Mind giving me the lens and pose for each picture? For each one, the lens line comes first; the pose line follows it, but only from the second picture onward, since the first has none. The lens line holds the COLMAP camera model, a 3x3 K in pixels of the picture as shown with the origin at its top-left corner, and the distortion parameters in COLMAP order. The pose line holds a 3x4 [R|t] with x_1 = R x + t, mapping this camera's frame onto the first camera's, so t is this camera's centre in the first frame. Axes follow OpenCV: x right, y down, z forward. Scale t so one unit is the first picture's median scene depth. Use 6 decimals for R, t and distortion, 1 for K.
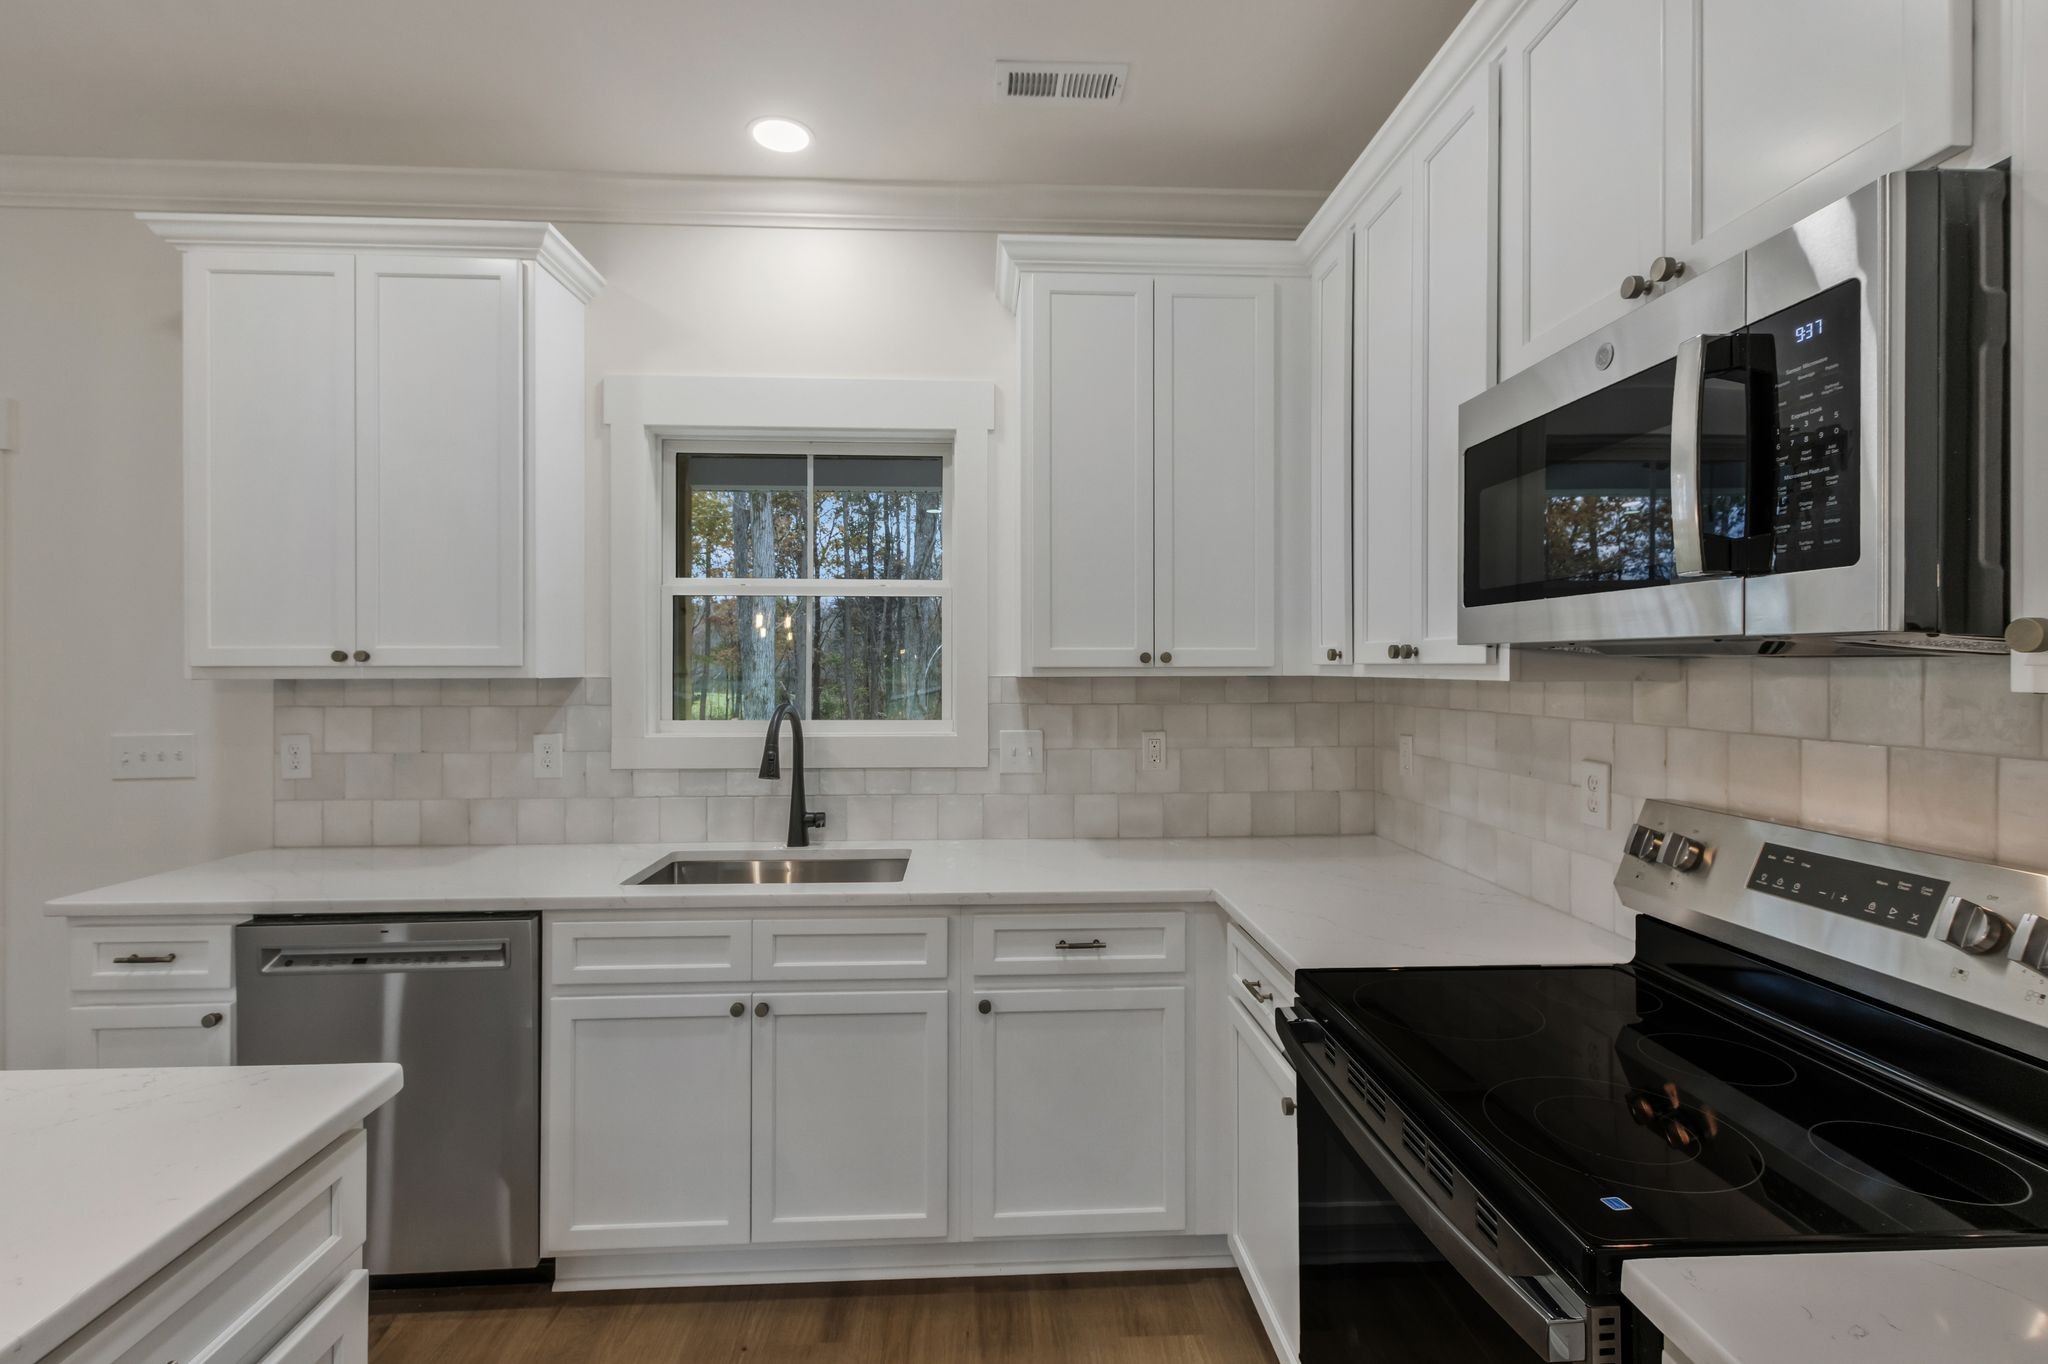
lens RADIAL K [[946.6, 0, 1024.1], [0, 946.6, 665.8], [0, 0, 1]] dist [0.001535, 0.000169]
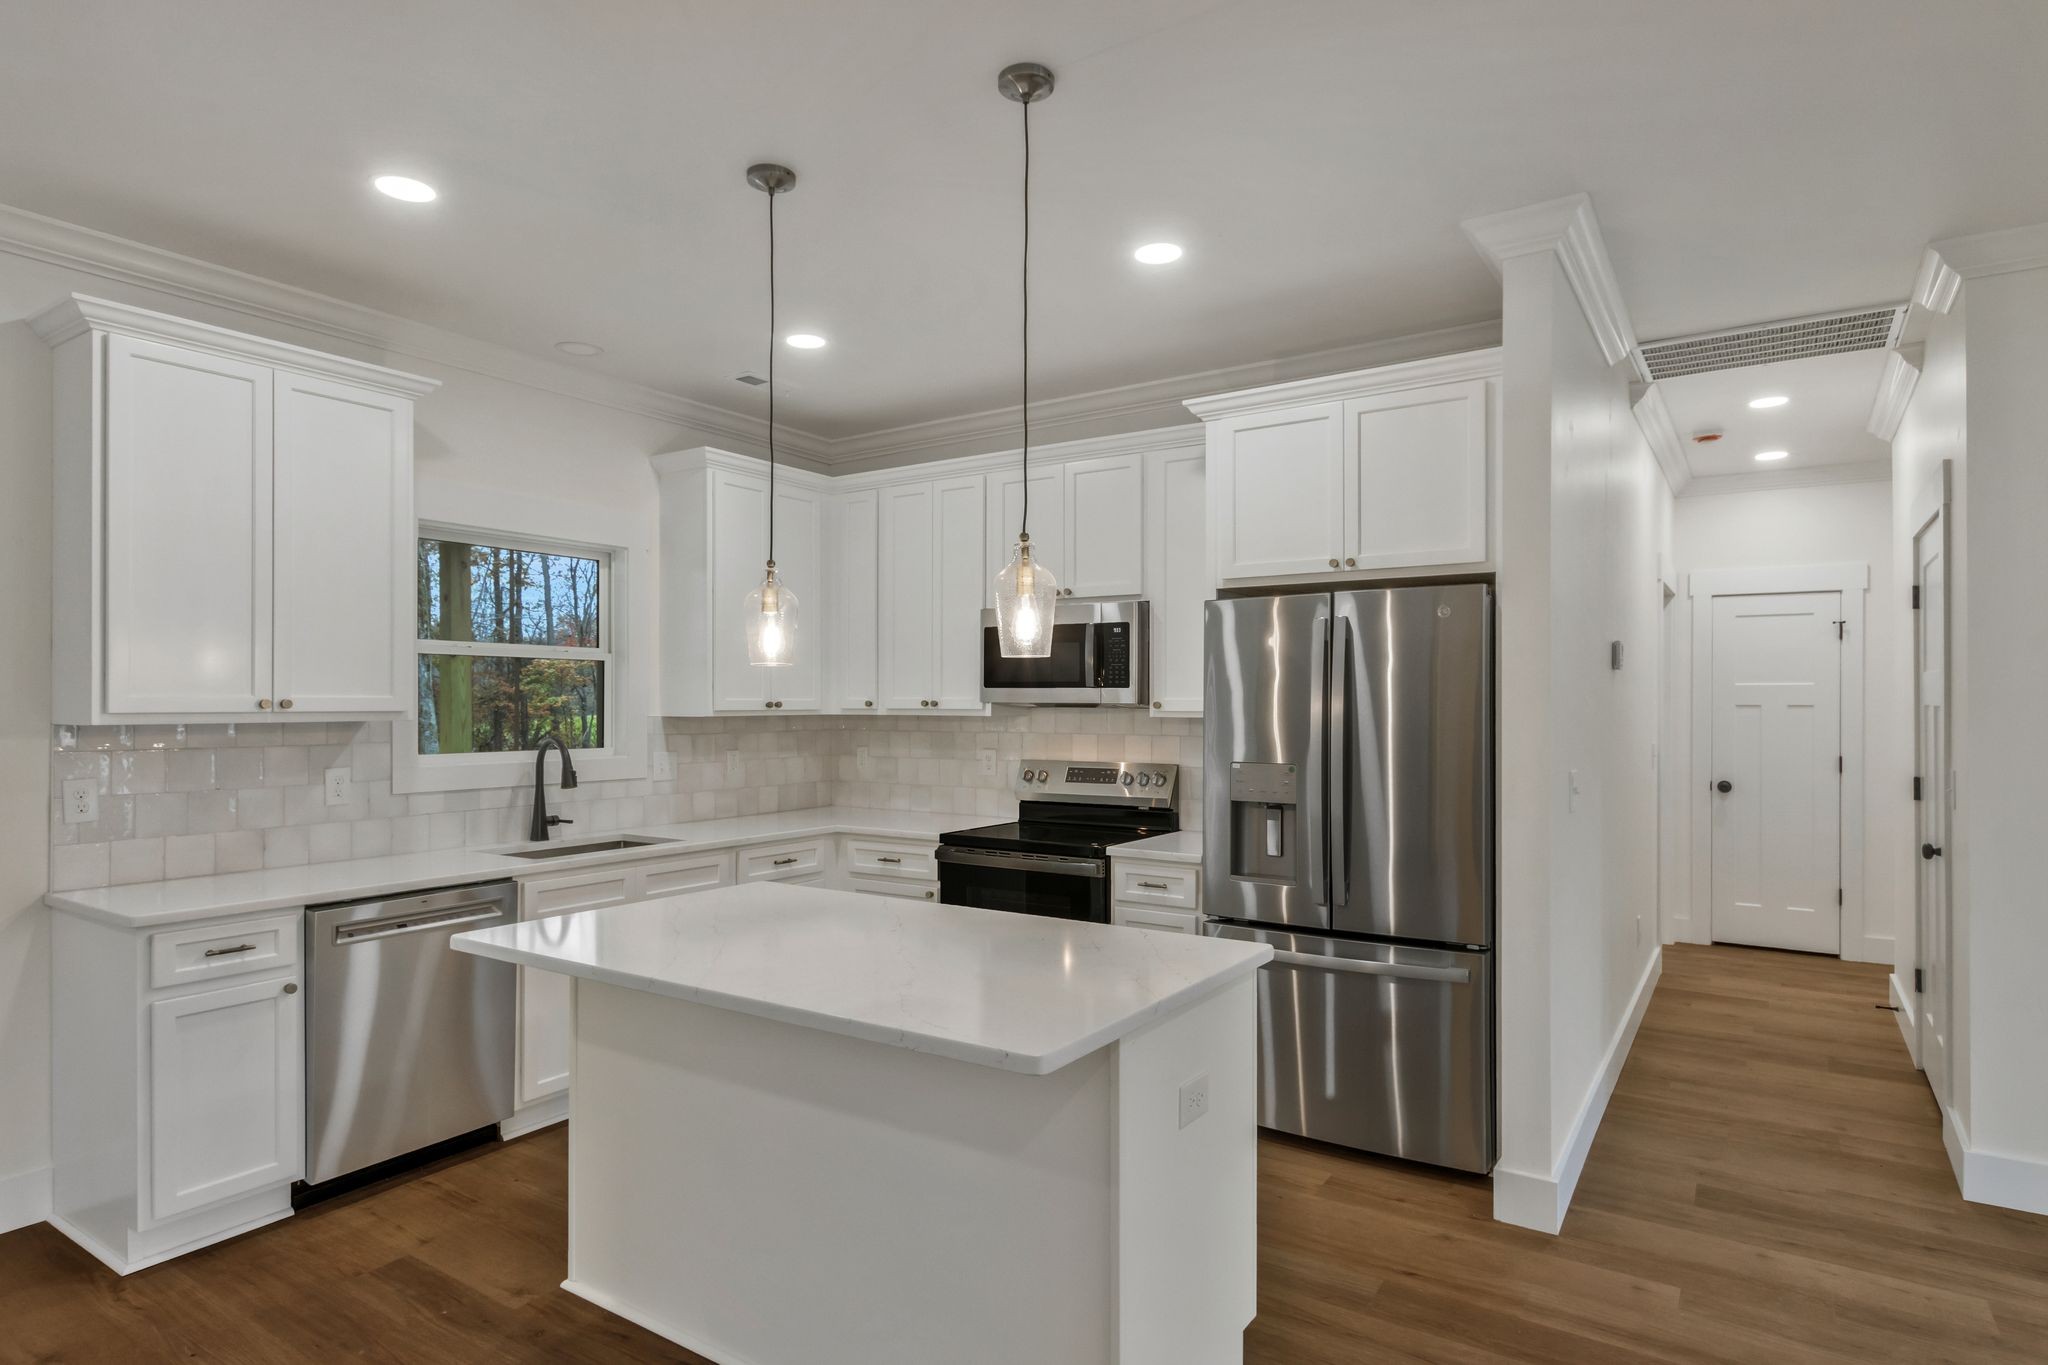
lens RADIAL K [[1118.6, 0, 1031.4], [0, 1118.6, 698.0], [0, 0, 1]] dist [0.000131, 0.000142]
pose [[0.591398, 0.004744, 0.806366, -1.274313], [-0.002659, 0.999989, -0.003933, -0.014759], [-0.806376, 0.000182, 0.591404, -0.607885]]
